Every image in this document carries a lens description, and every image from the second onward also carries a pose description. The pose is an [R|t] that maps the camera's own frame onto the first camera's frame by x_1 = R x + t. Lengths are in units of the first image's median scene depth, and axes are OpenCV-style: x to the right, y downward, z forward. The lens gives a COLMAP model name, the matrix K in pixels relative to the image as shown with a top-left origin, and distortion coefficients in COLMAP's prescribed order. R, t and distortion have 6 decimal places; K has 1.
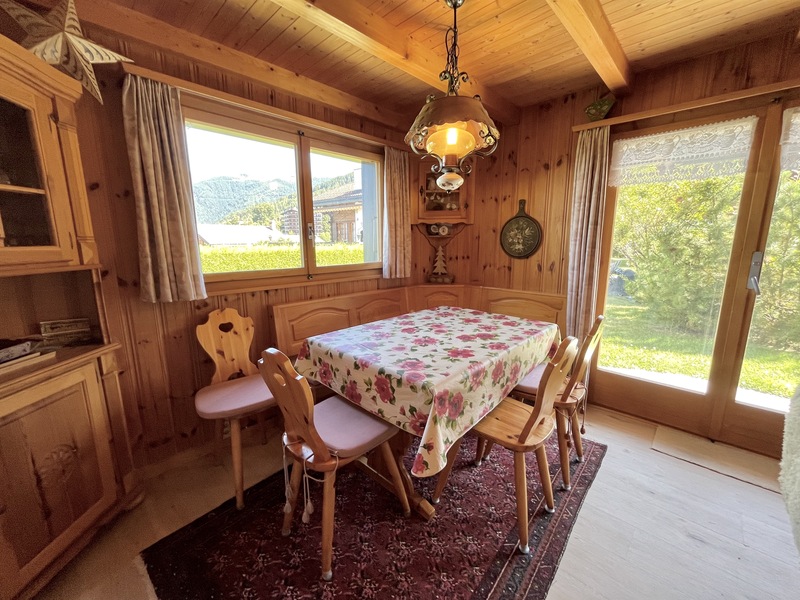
lens RADIAL K [[323.7, 0, 400.1], [0, 323.7, 298.7], [0, 0, 1]] dist [0.000650, 0.000131]
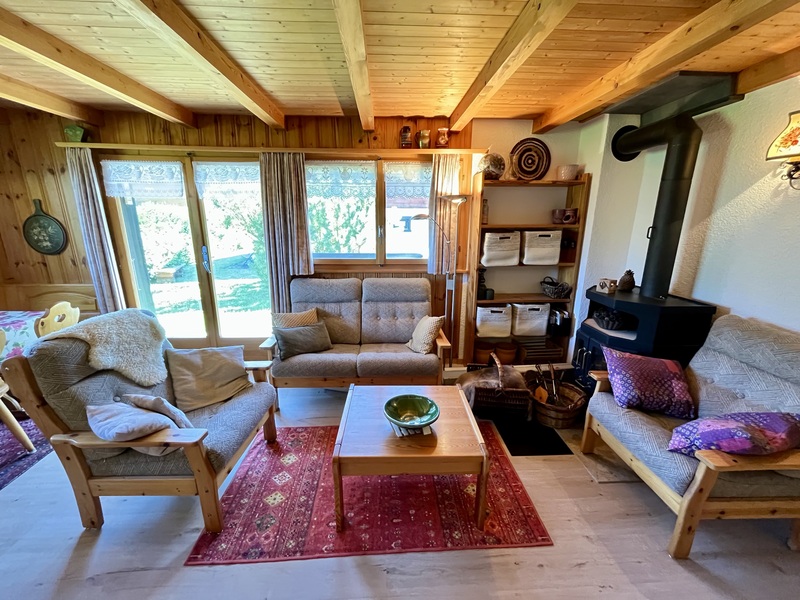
lens RADIAL K [[323.7, 0, 399.0], [0, 323.7, 299.3], [0, 0, 1]] dist [0.000650, 0.000131]
pose [[0.692087, -0.162321, 0.703326, 0.396798], [0.116446, 0.986732, 0.113142, 0.035094], [-0.712359, 0.003595, 0.701806, -0.585436]]
